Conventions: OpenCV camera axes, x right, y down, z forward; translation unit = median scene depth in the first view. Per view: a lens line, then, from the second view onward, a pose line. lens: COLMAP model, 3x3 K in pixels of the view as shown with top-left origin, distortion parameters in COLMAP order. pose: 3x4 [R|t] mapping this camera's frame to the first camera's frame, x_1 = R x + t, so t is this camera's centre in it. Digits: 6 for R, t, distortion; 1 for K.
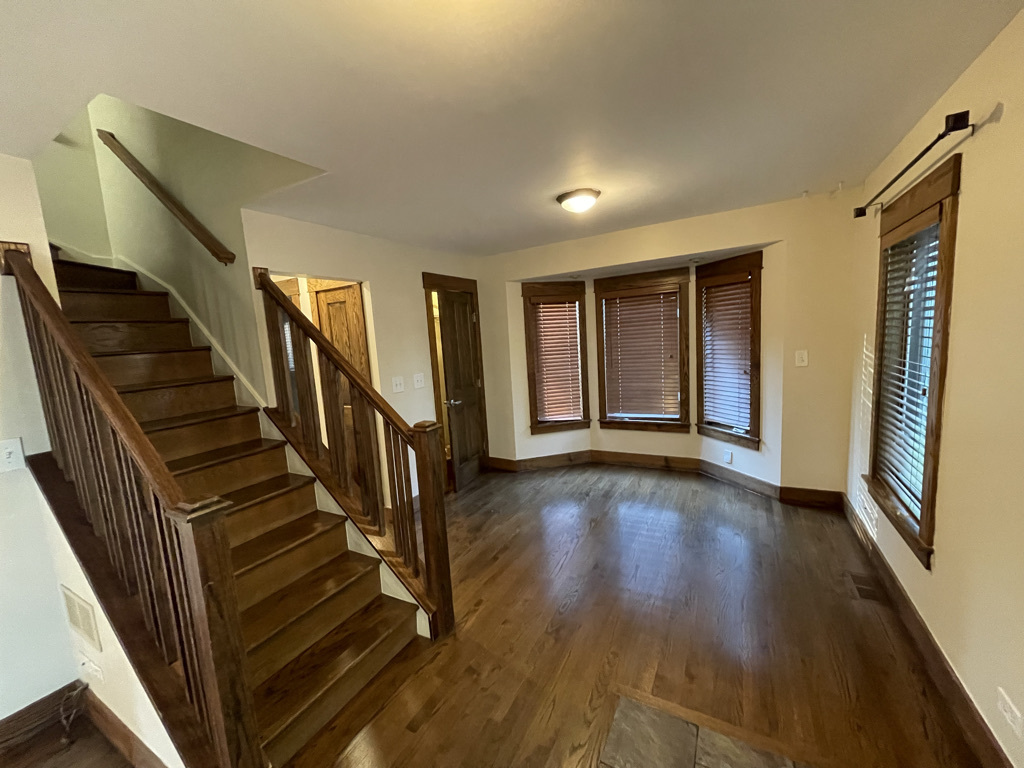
lens RADIAL K [[409.4, 0, 506.5], [0, 409.4, 388.8], [0, 0, 1]] dist [-0.000315, -0.000539]
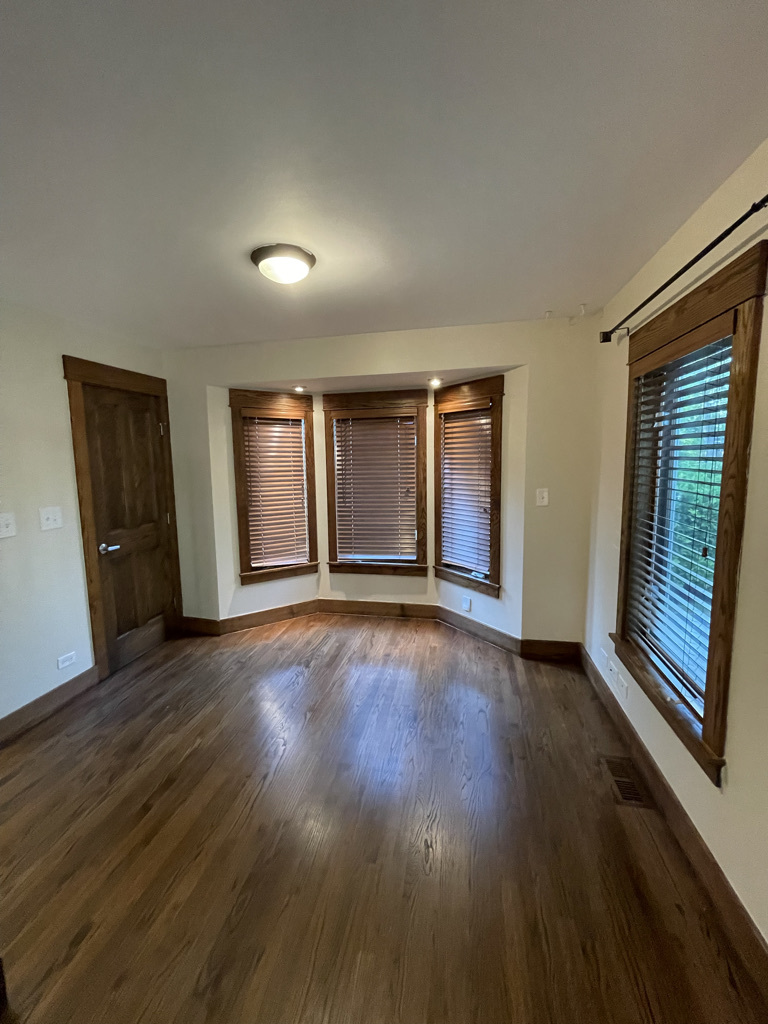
lens RADIAL K [[409.4, 0, 386.3], [0, 409.4, 509.6], [0, 0, 1]] dist [-0.000315, -0.000539]
pose [[0.946969, 0.008315, 0.321216, 0.101923], [-0.004789, 0.999919, -0.011768, -0.034180], [-0.321288, 0.009605, 0.946933, 0.247917]]
